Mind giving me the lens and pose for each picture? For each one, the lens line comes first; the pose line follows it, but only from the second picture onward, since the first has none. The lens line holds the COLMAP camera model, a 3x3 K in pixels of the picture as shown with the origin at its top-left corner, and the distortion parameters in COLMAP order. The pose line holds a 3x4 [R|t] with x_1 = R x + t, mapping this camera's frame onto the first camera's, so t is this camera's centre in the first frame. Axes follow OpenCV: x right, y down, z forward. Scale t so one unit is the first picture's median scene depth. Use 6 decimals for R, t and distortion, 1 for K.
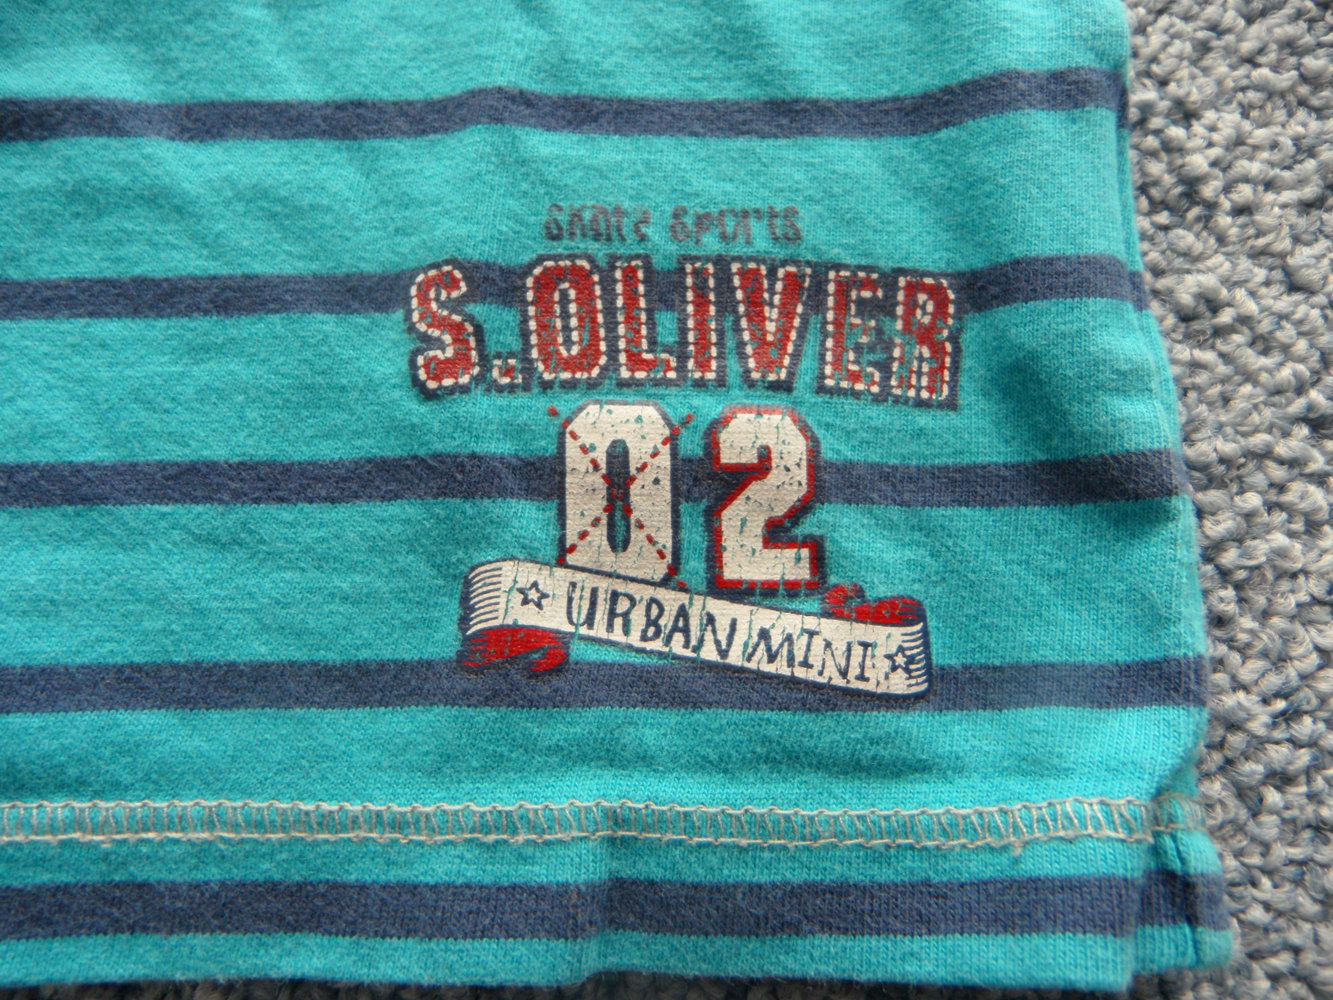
lens RADIAL K [[936.0, 0, 661.3], [0, 936.0, 493.9], [0, 0, 1]] dist [0.016487, 0.007742]
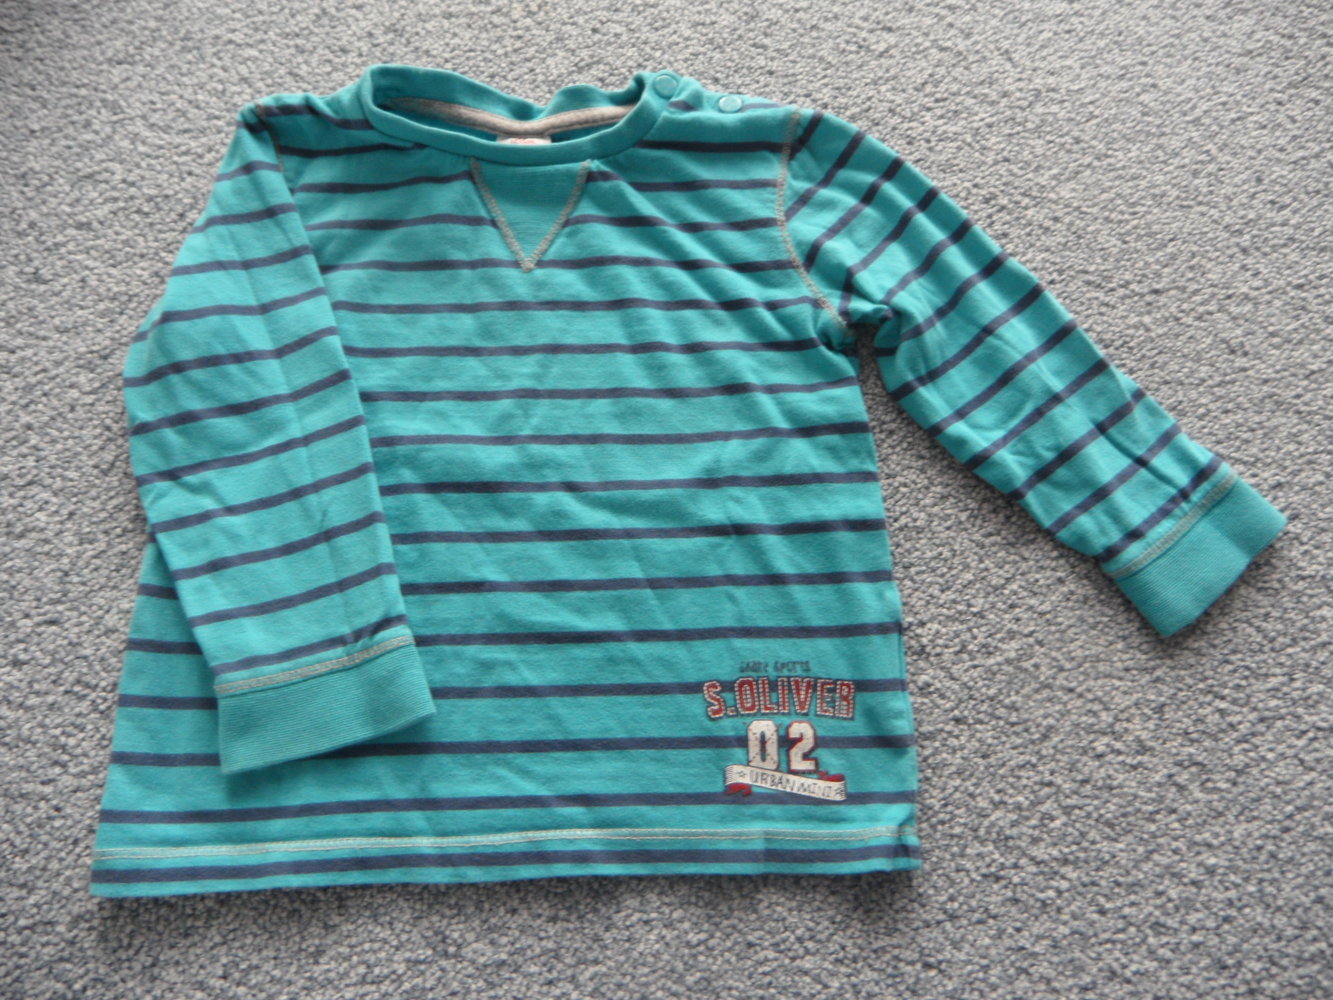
lens RADIAL K [[936.0, 0, 666.5], [0, 936.0, 496.2], [0, 0, 1]] dist [0.016487, 0.007742]
pose [[0.999931, -0.008629, -0.007969, -0.384164], [0.008085, 0.997793, -0.065901, -0.736528], [0.008520, 0.065832, 0.997794, -2.749537]]
